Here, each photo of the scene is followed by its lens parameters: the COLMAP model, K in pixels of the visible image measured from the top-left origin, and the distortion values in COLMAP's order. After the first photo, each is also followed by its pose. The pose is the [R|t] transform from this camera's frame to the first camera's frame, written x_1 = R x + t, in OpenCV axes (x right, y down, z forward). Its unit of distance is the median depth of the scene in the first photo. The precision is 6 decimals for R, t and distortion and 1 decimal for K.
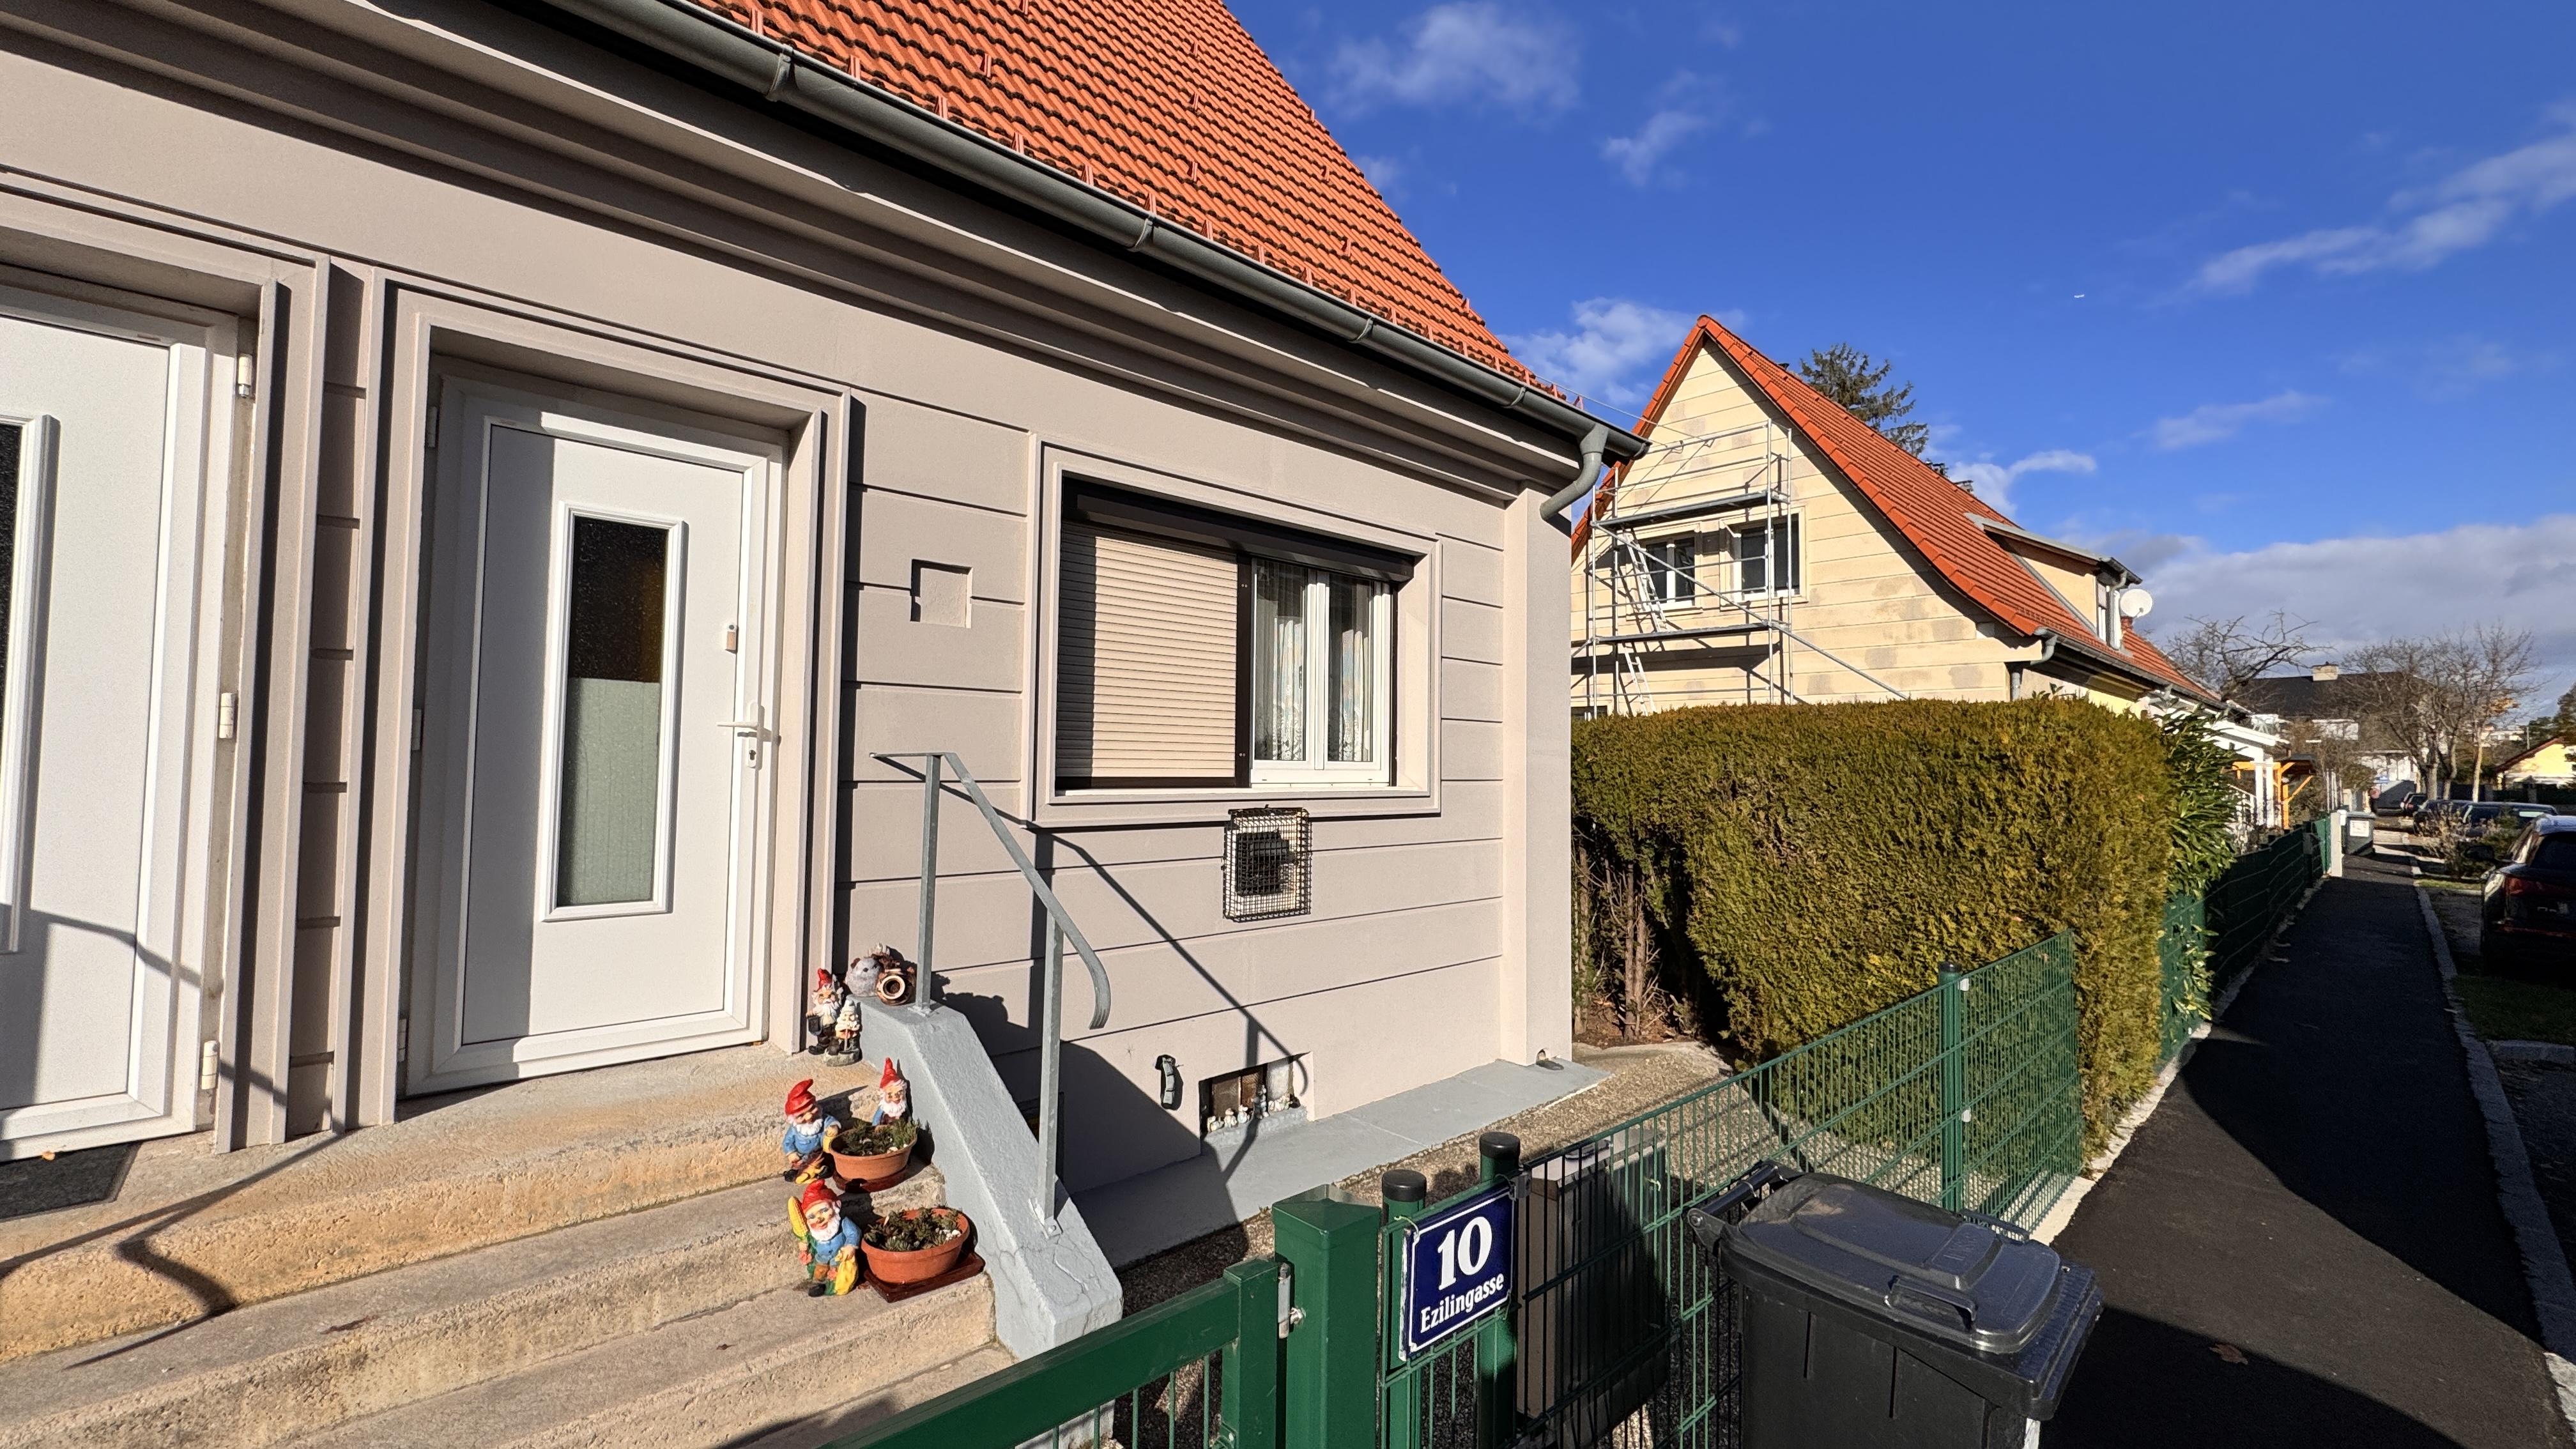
lens RADIAL K [[1040.9, 0, 1289.8], [0, 1040.9, 728.7], [0, 0, 1]] dist [-0.000362, -0.000086]
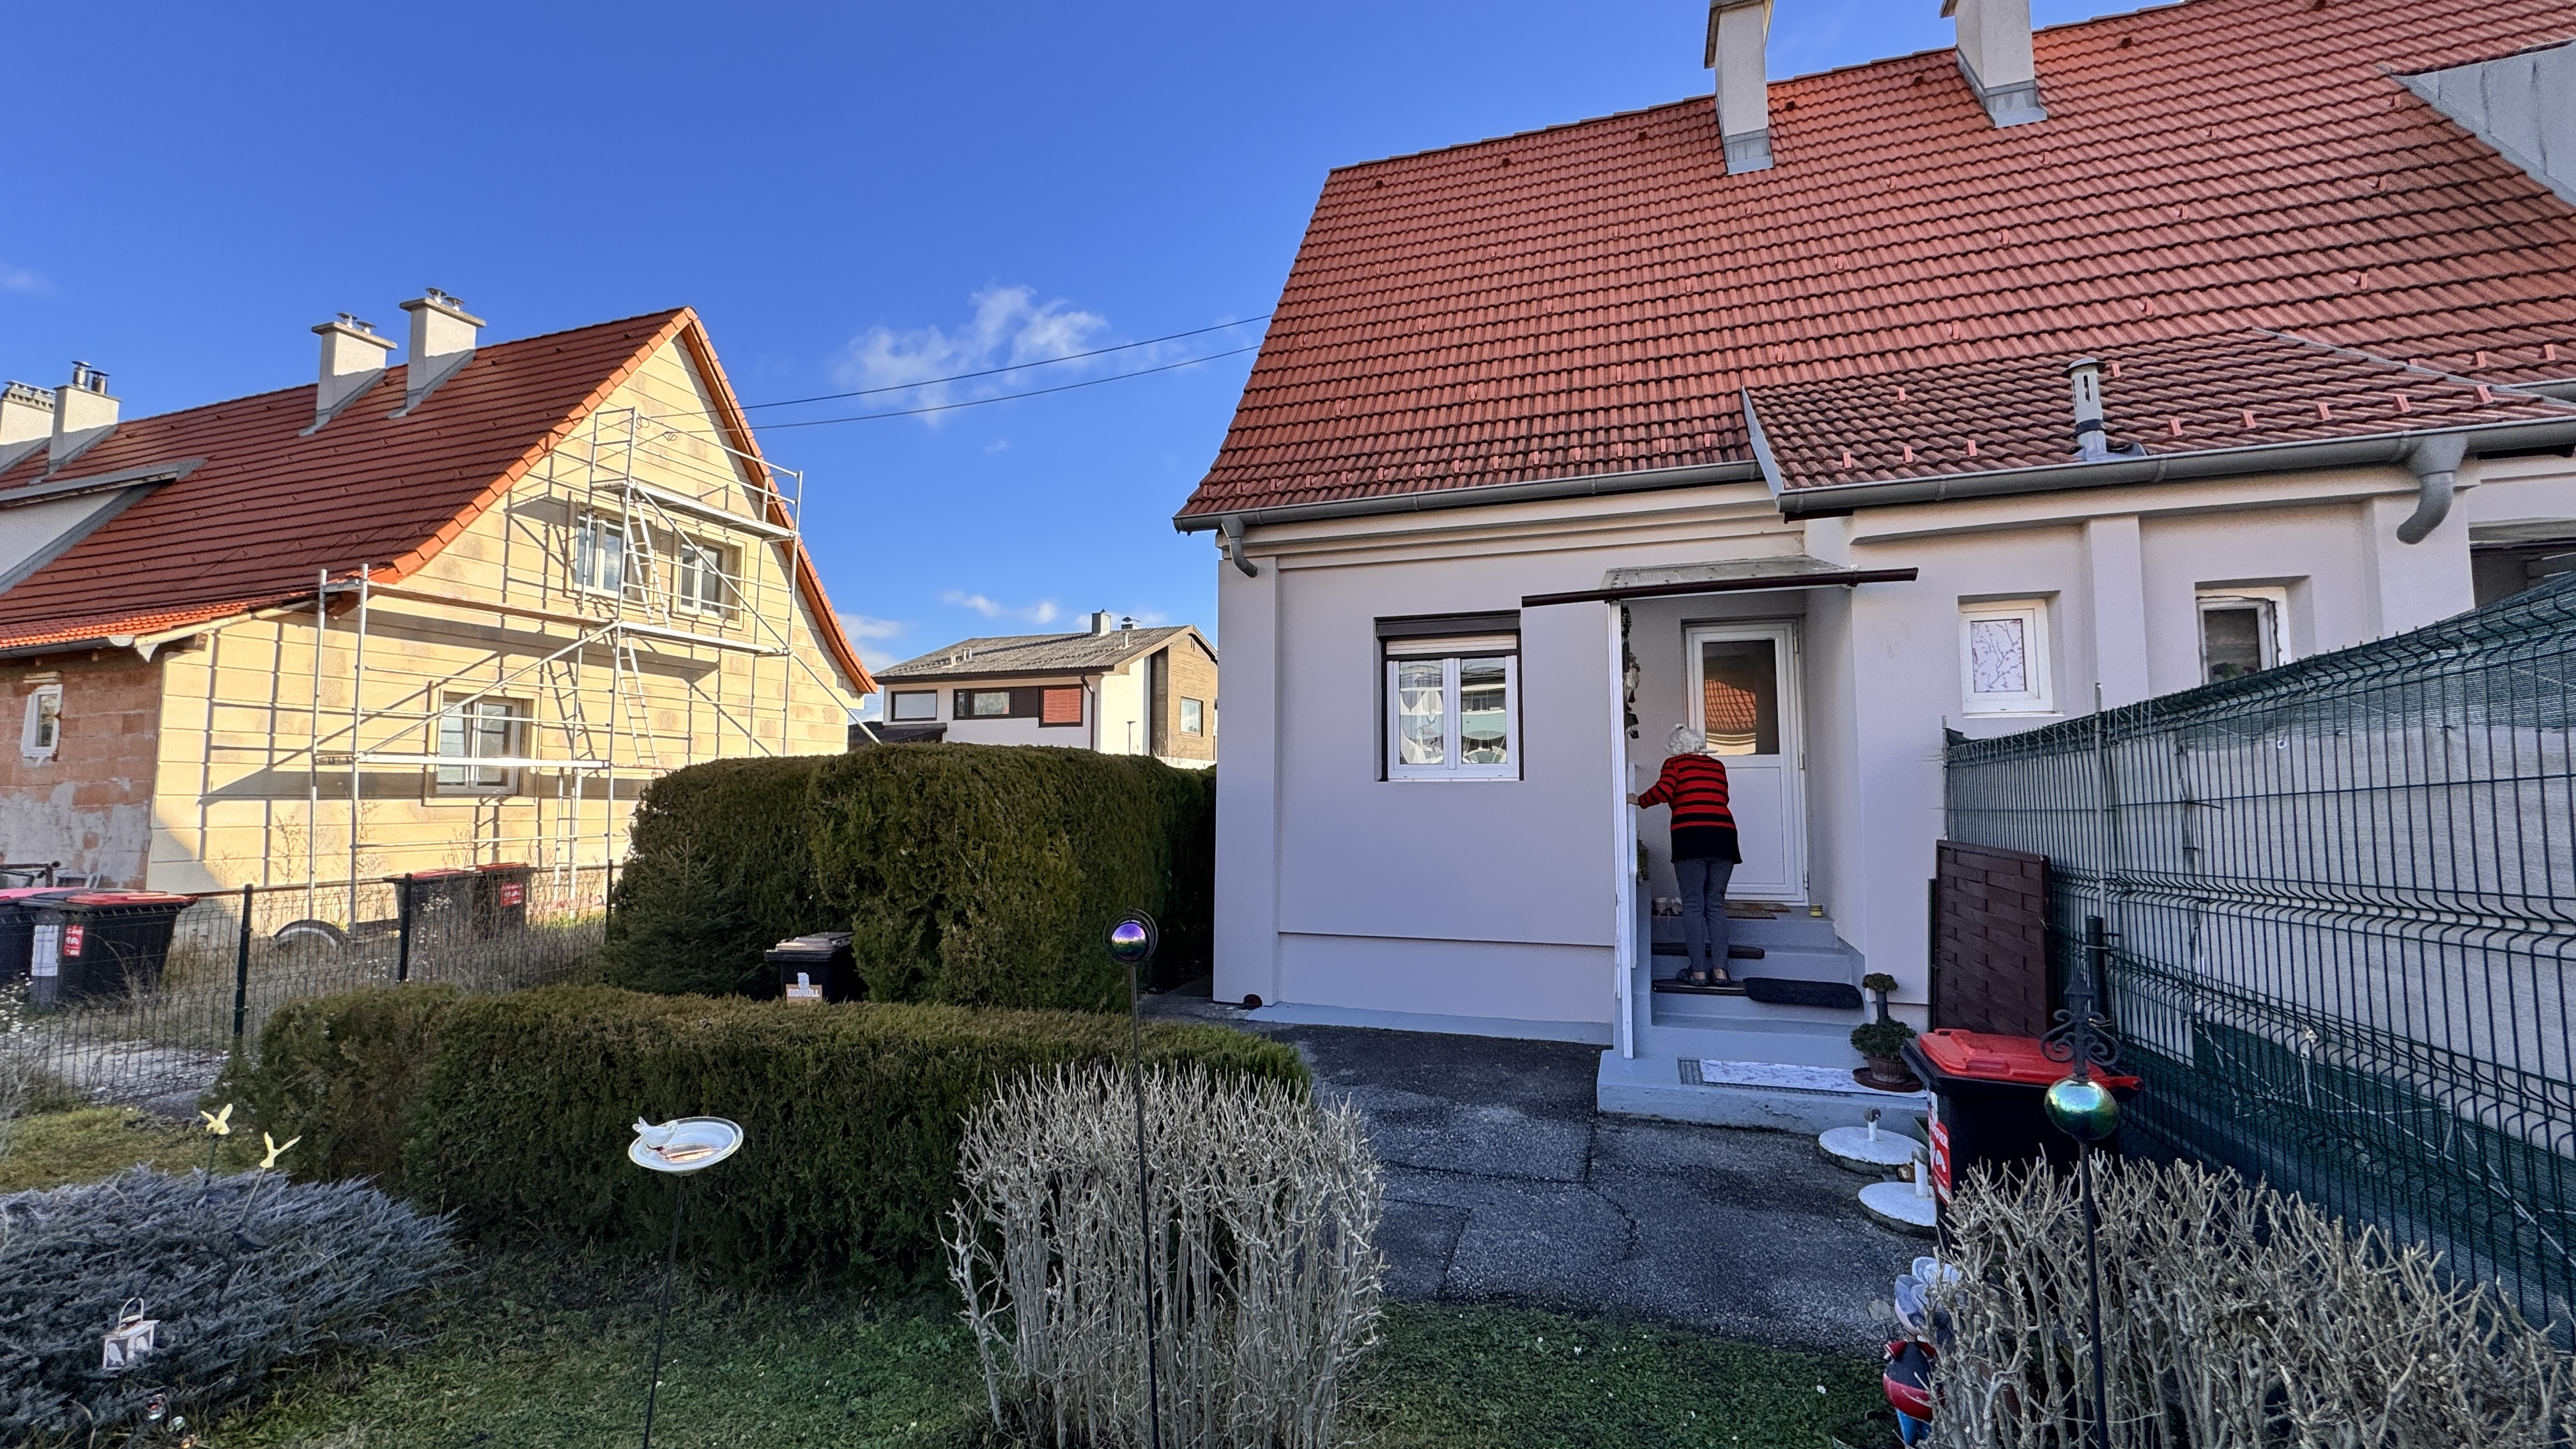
lens RADIAL K [[1040.9, 0, 1291.1], [0, 1040.9, 725.3], [0, 0, 1]] dist [-0.000362, -0.000086]
pose [[-0.472911, 0.044794, 0.879971, -0.690841], [-0.042622, 0.996375, -0.073625, 0.031786], [-0.880079, -0.072324, -0.469288, 0.950816]]
